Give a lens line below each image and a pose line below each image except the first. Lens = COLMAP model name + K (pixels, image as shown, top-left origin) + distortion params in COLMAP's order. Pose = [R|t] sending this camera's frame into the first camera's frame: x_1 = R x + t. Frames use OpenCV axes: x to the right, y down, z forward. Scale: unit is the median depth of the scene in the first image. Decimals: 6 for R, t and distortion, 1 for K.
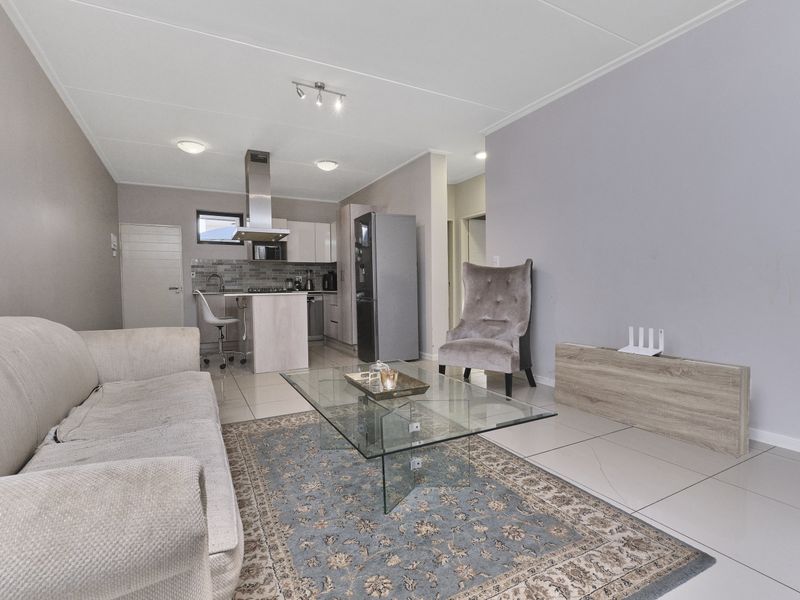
lens RADIAL K [[398.4, 0, 400.0], [0, 398.4, 300.0], [0, 0, 1]] dist [-0.001999, -0.000074]
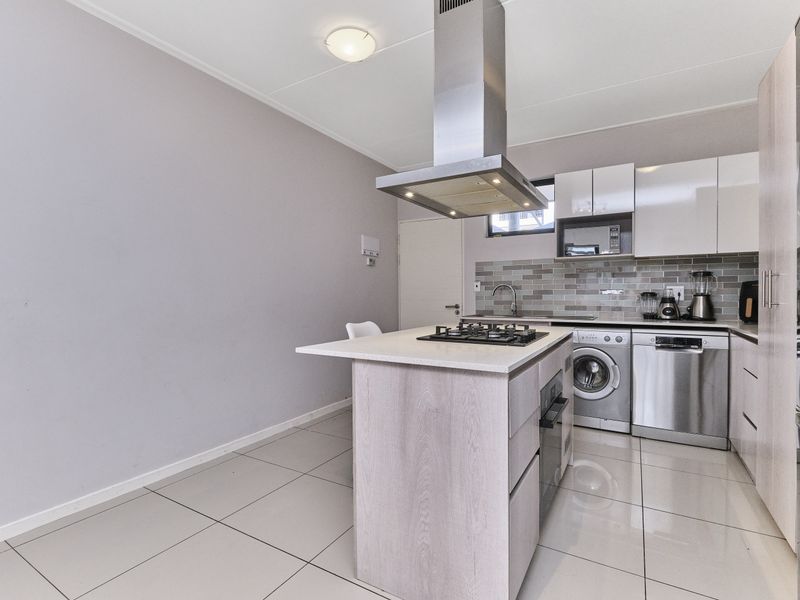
lens RADIAL K [[398.4, 0, 400.0], [0, 398.4, 300.0], [0, 0, 1]] dist [-0.001999, -0.000074]
pose [[0.514046, 0.025898, -0.857371, -0.027782], [-0.031143, 0.999449, 0.011518, -0.043165], [0.857197, 0.020781, 0.514569, 0.538697]]
